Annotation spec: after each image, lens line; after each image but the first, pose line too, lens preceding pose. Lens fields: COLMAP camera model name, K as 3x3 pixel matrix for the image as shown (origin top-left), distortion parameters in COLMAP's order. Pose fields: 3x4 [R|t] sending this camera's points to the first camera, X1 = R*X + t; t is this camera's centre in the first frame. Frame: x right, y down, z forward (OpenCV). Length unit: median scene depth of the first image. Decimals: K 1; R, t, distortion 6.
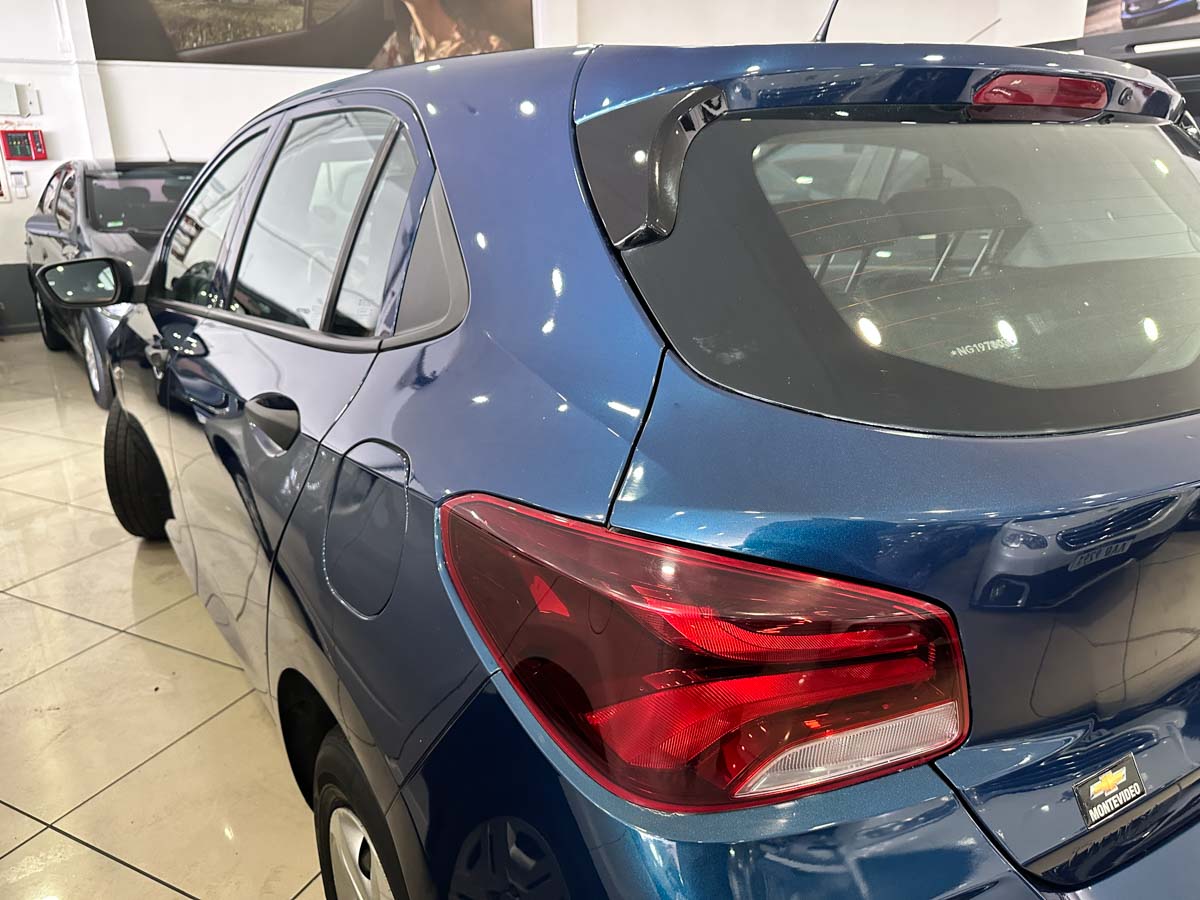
lens RADIAL K [[820.6, 0, 605.0], [0, 820.6, 449.8], [0, 0, 1]] dist [0.027345, -0.035646]
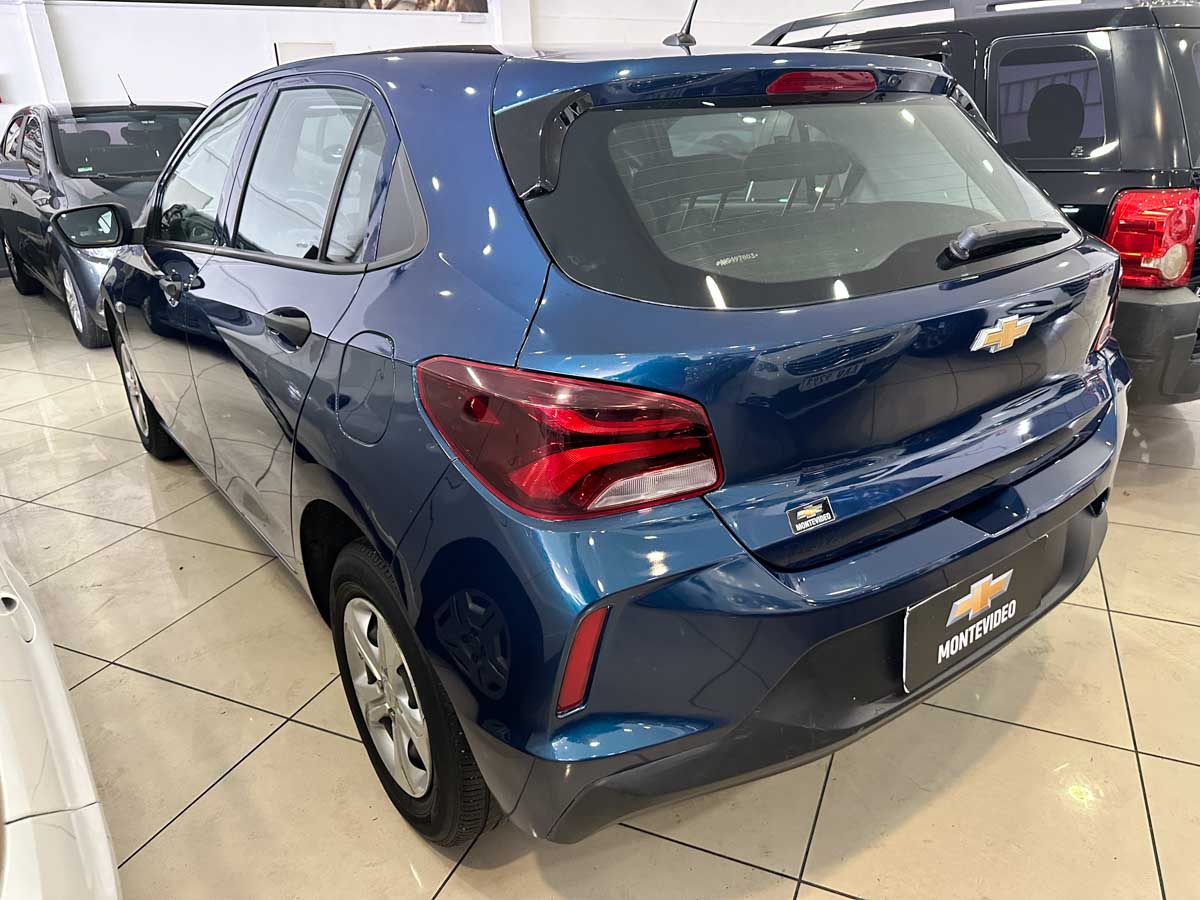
lens RADIAL K [[839.6, 0, 615.4], [0, 839.6, 472.9], [0, 0, 1]] dist [0.027249, -0.045288]
pose [[0.998590, -0.026759, 0.045848, 0.054579], [0.022396, 0.995400, 0.093154, 0.067245], [-0.048129, -0.091996, 0.994596, -0.339592]]
